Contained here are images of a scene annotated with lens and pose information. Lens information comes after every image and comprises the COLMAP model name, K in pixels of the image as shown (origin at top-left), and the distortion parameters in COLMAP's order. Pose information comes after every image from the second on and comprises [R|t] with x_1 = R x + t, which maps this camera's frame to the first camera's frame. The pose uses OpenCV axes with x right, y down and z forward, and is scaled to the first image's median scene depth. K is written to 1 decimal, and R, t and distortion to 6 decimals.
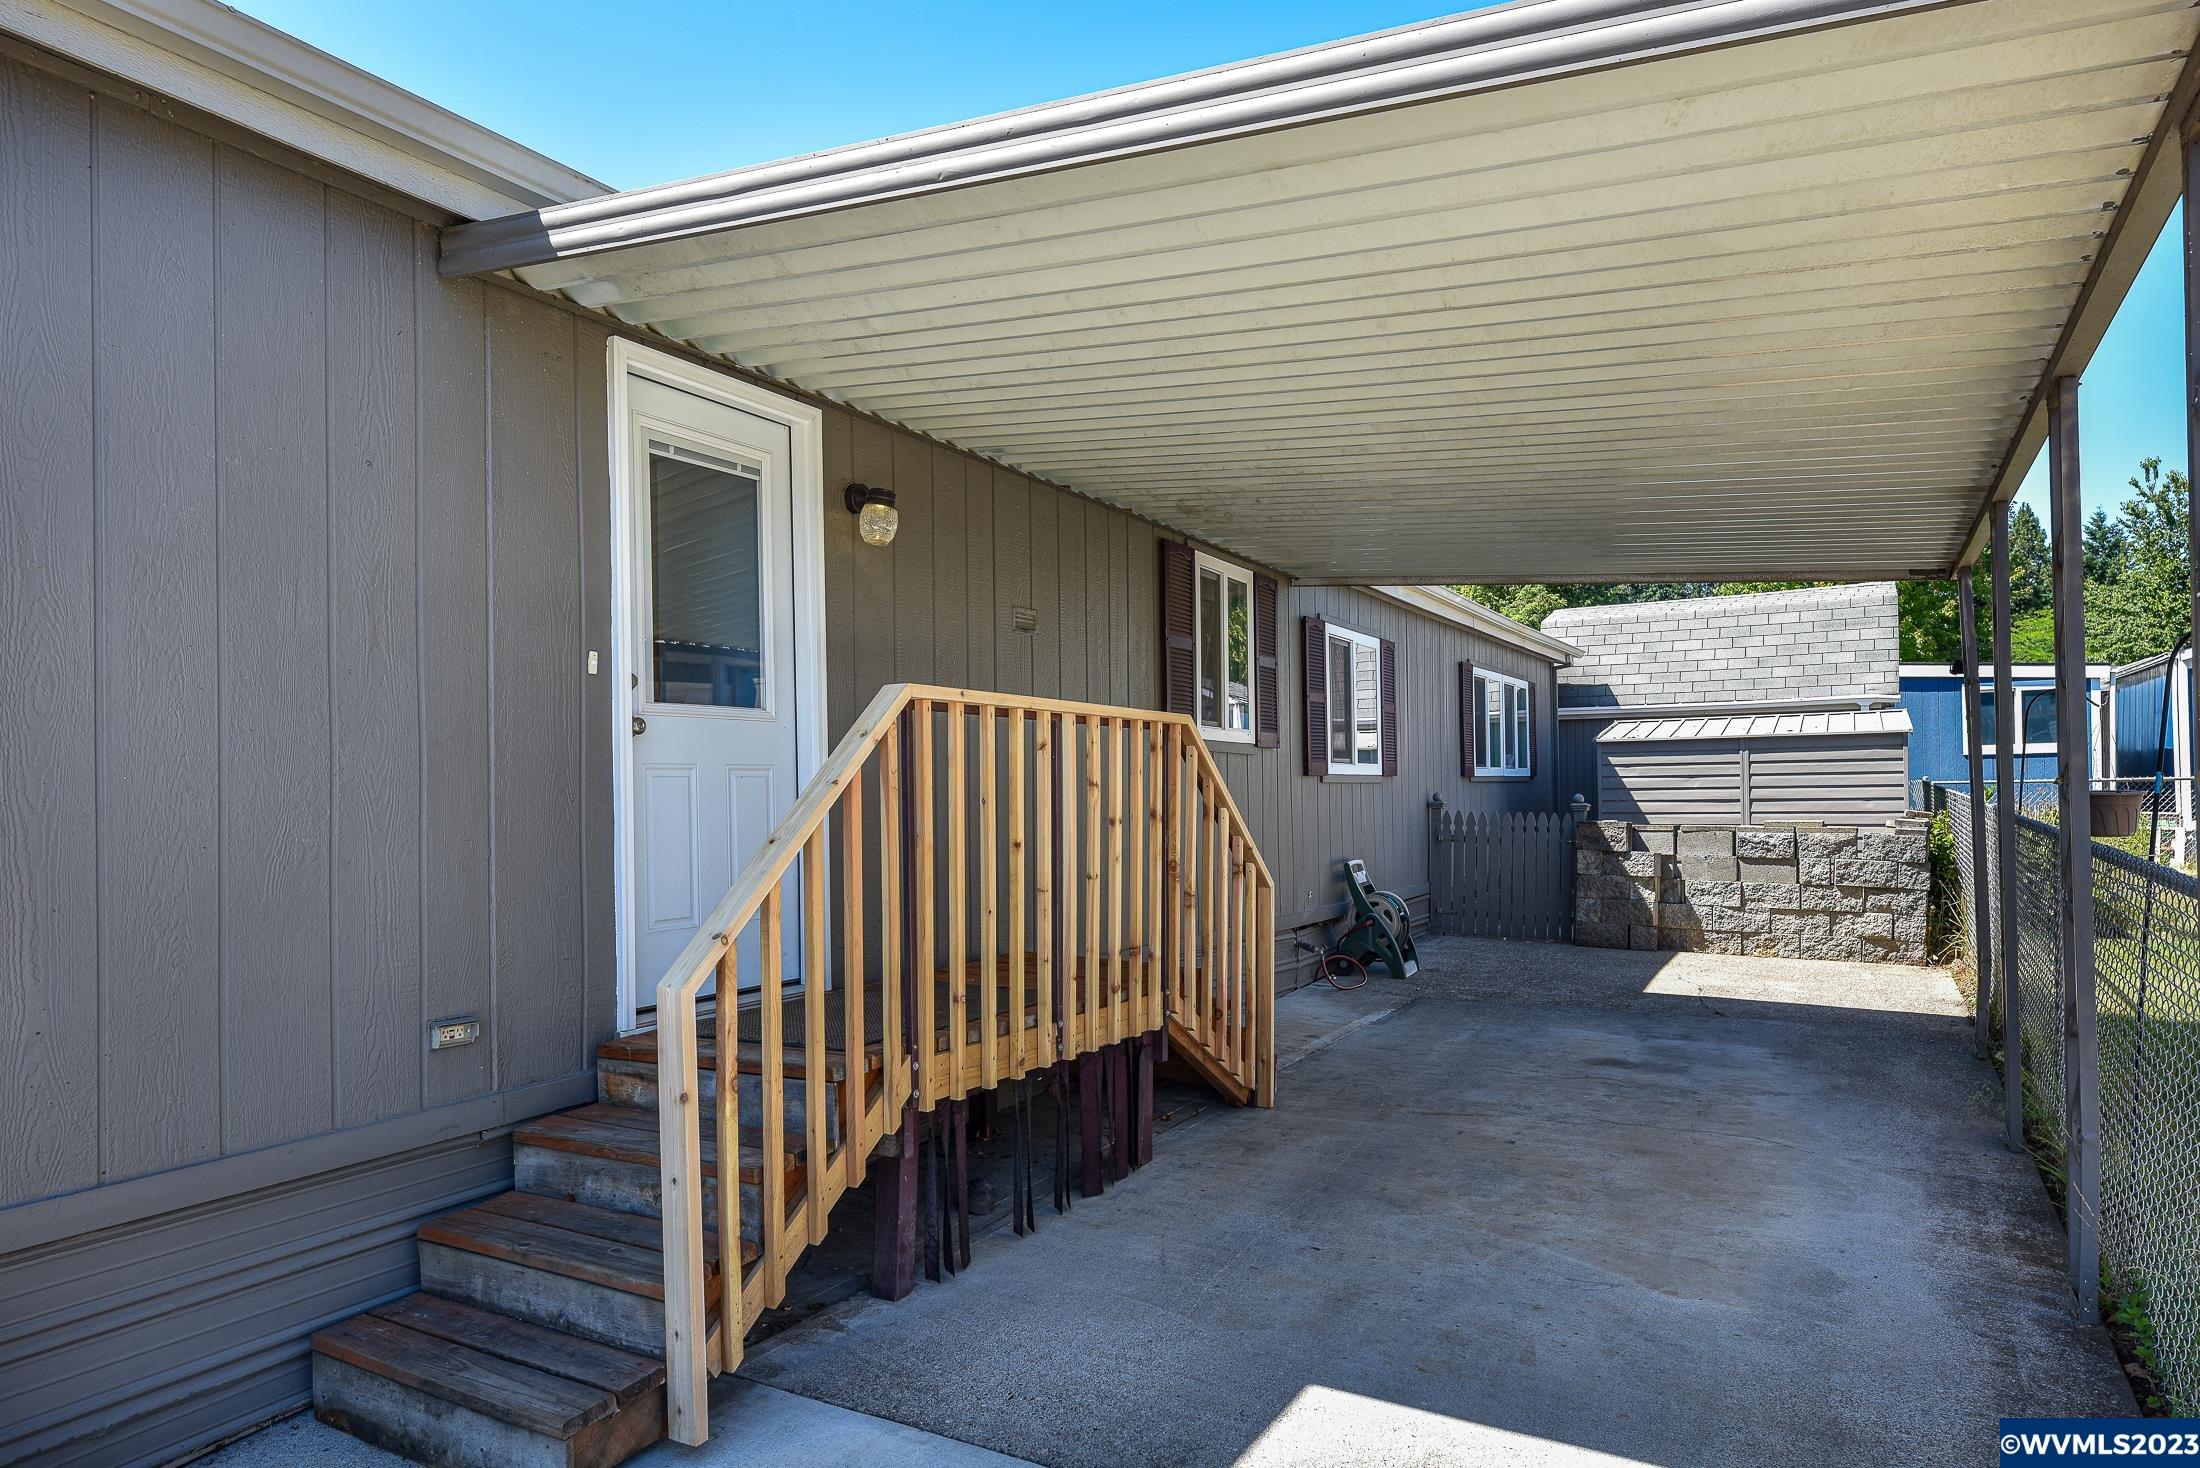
lens RADIAL K [[1330.7, 0, 1058.1], [0, 1330.7, 771.9], [0, 0, 1]] dist [0.036909, -0.009876]
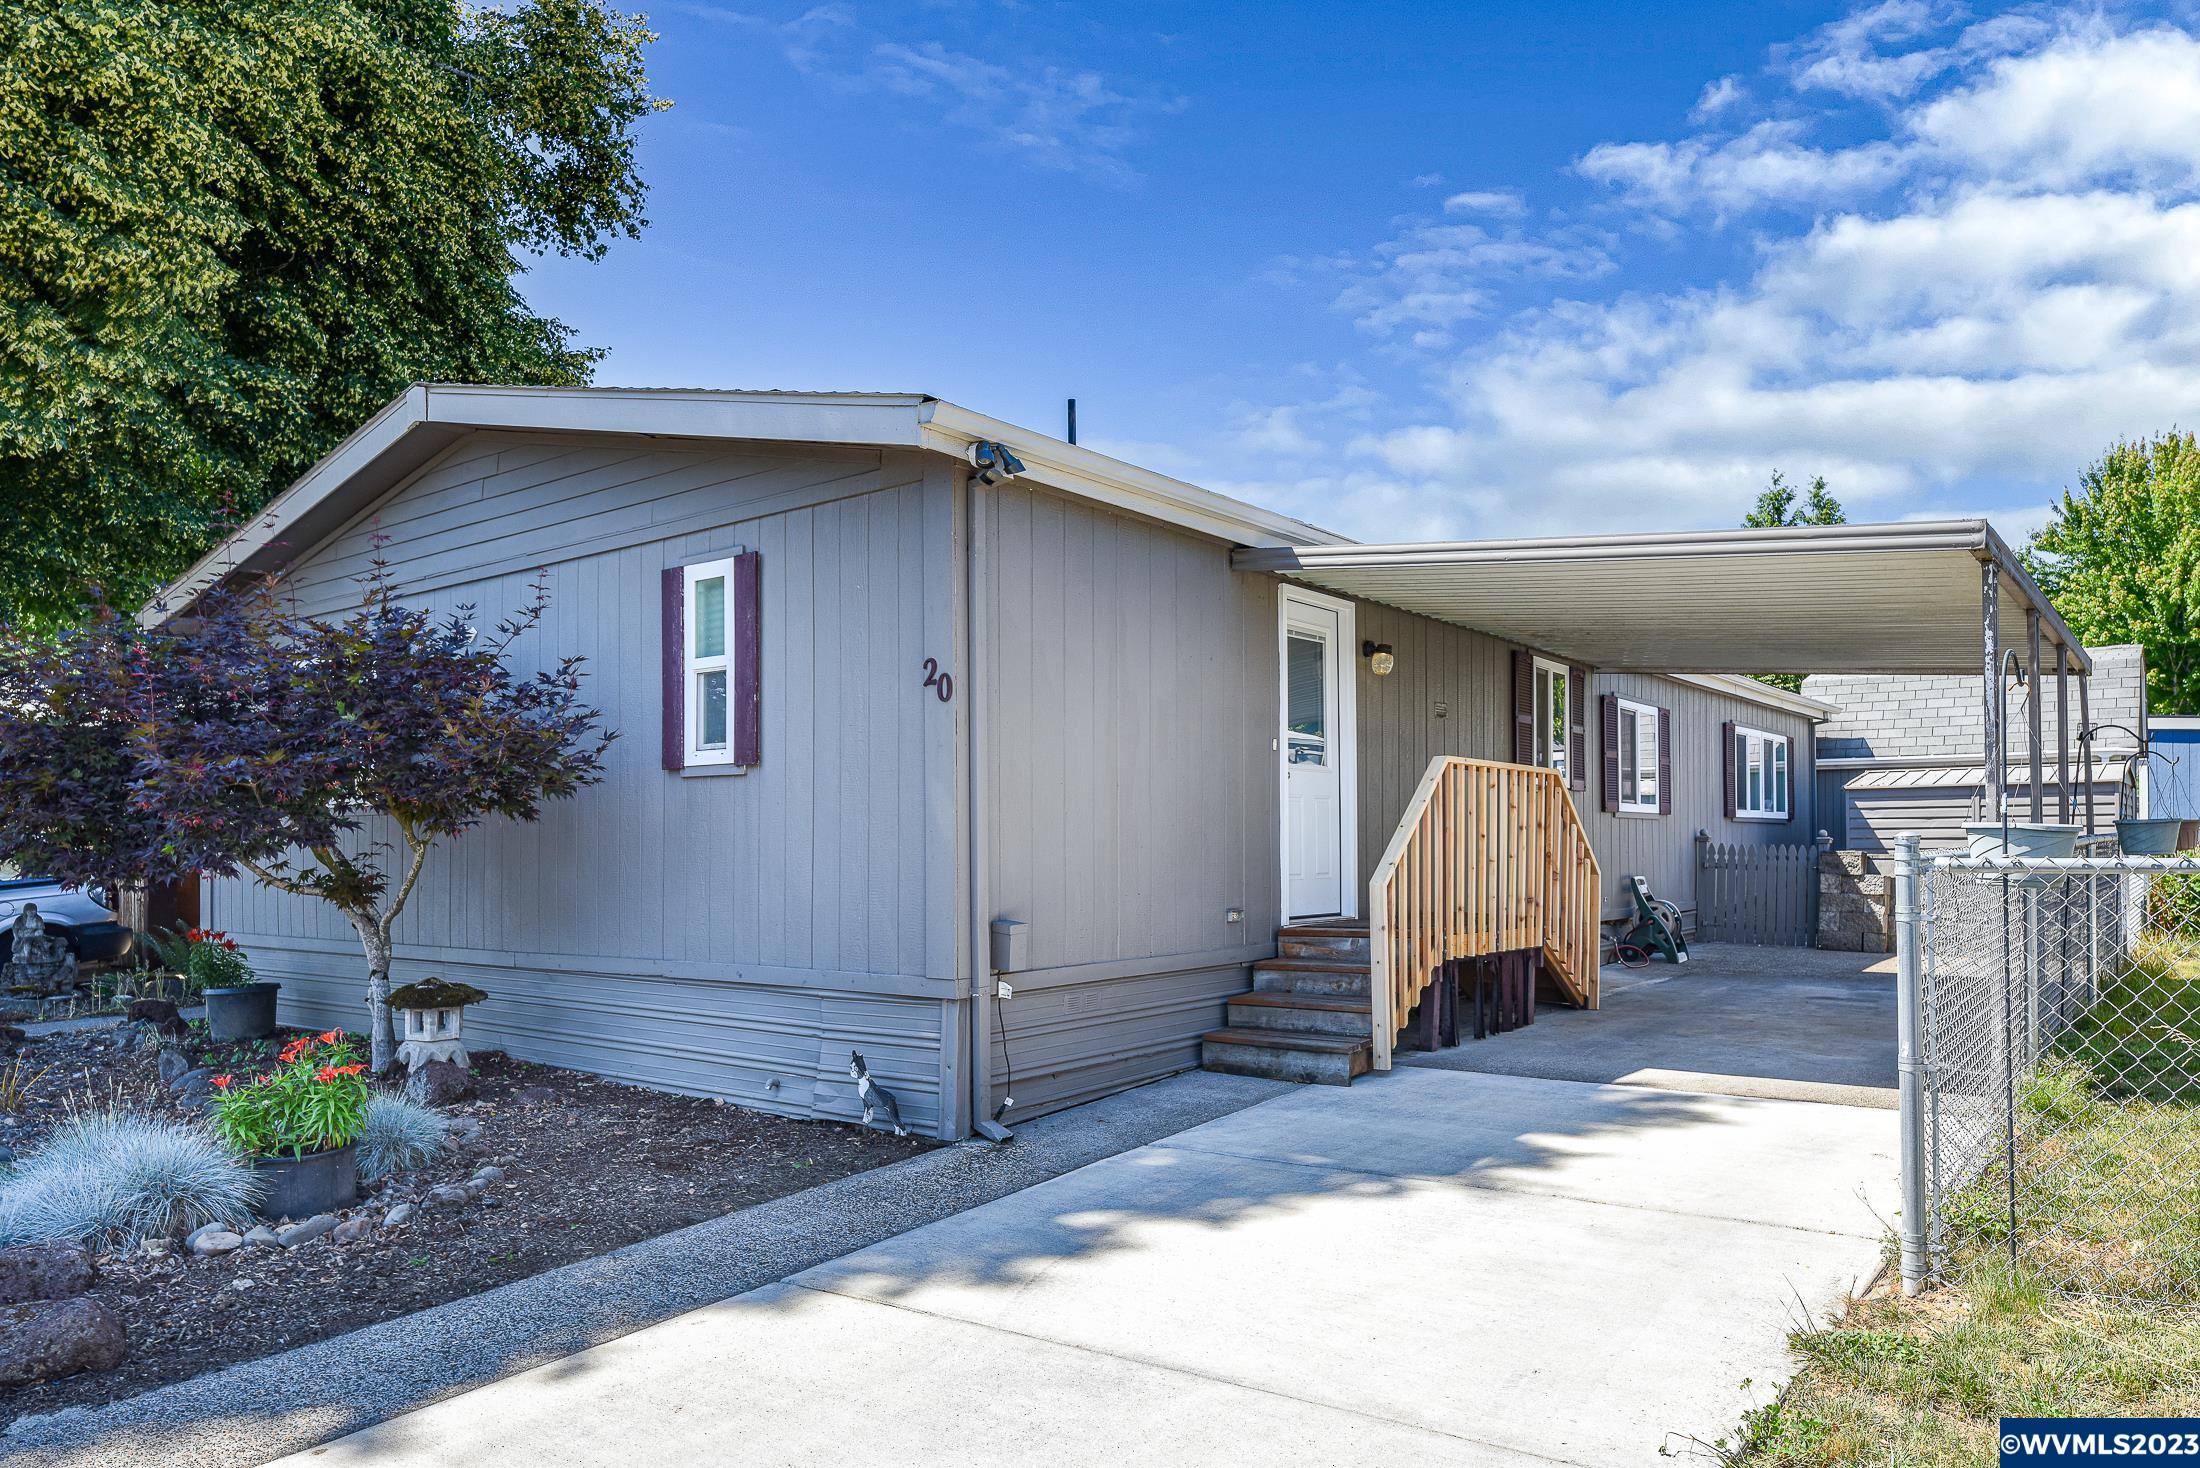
lens RADIAL K [[1494.0, 0, 1050.1], [0, 1494.0, 837.0], [0, 0, 1]] dist [0.020637, -0.002364]
pose [[0.991422, 0.005705, -0.130577, -0.266181], [-0.004811, 0.999963, 0.007162, 0.031023], [0.130613, -0.006472, 0.991412, -0.901340]]
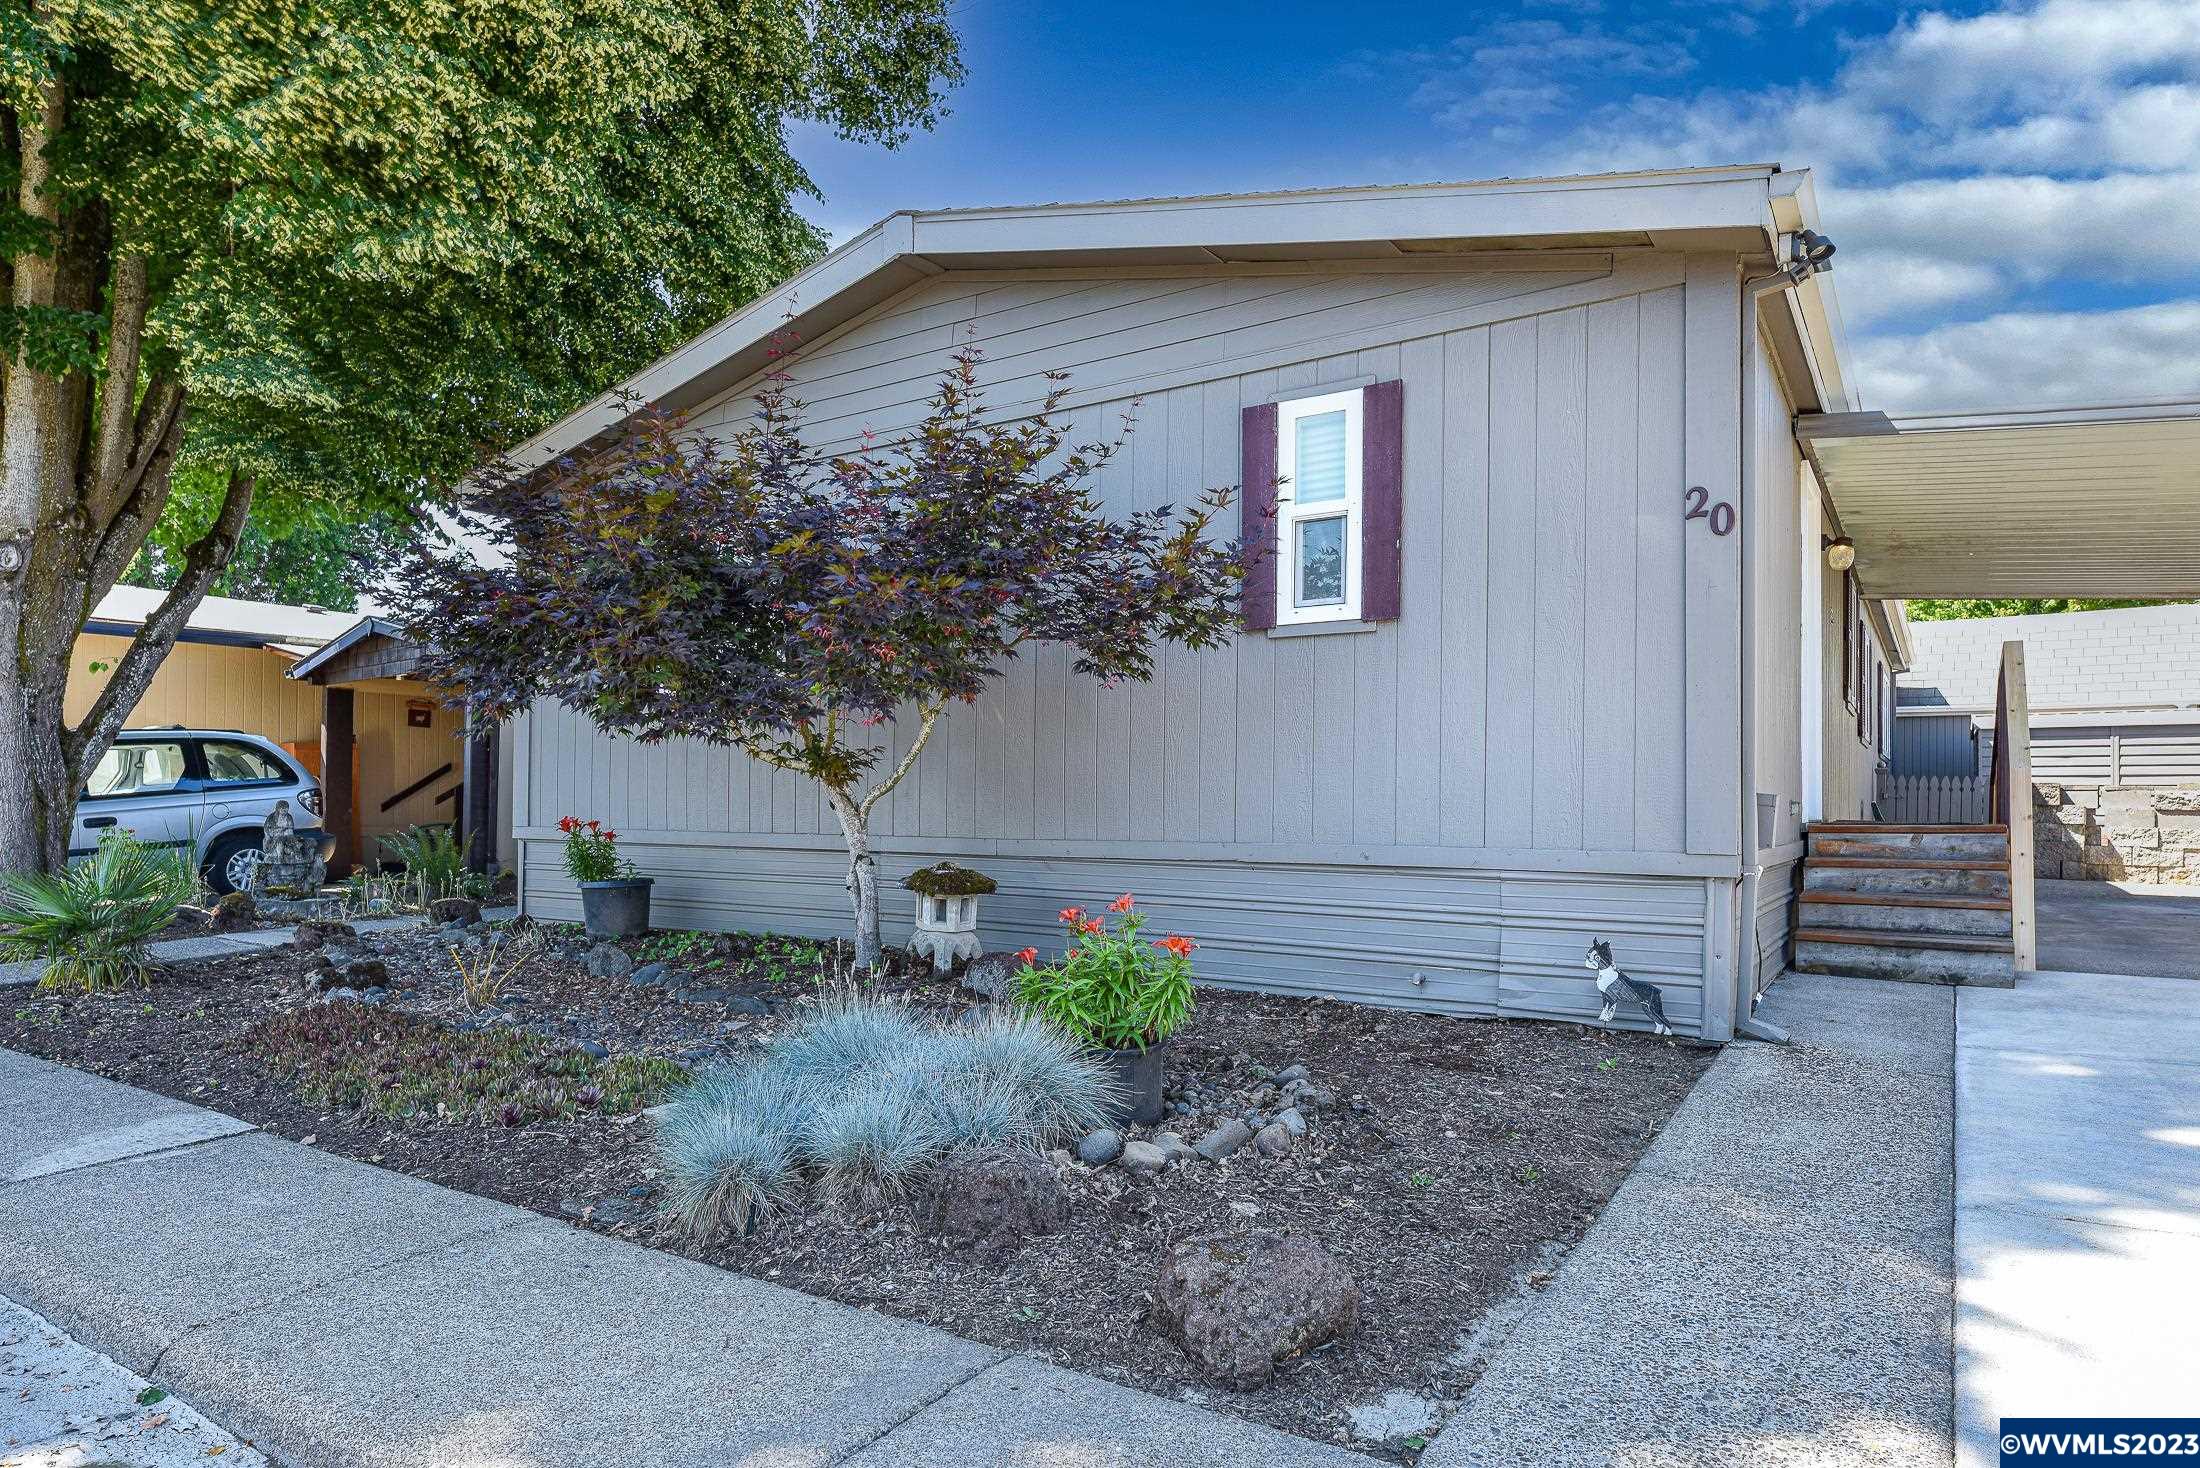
lens RADIAL K [[1330.7, 0, 1004.9], [0, 1330.7, 780.1], [0, 0, 1]] dist [0.036909, -0.009876]
pose [[0.997868, 0.019738, -0.062212, -0.935109], [-0.020240, 0.999767, -0.007440, 0.118059], [0.062051, 0.008683, 0.998035, -0.691903]]
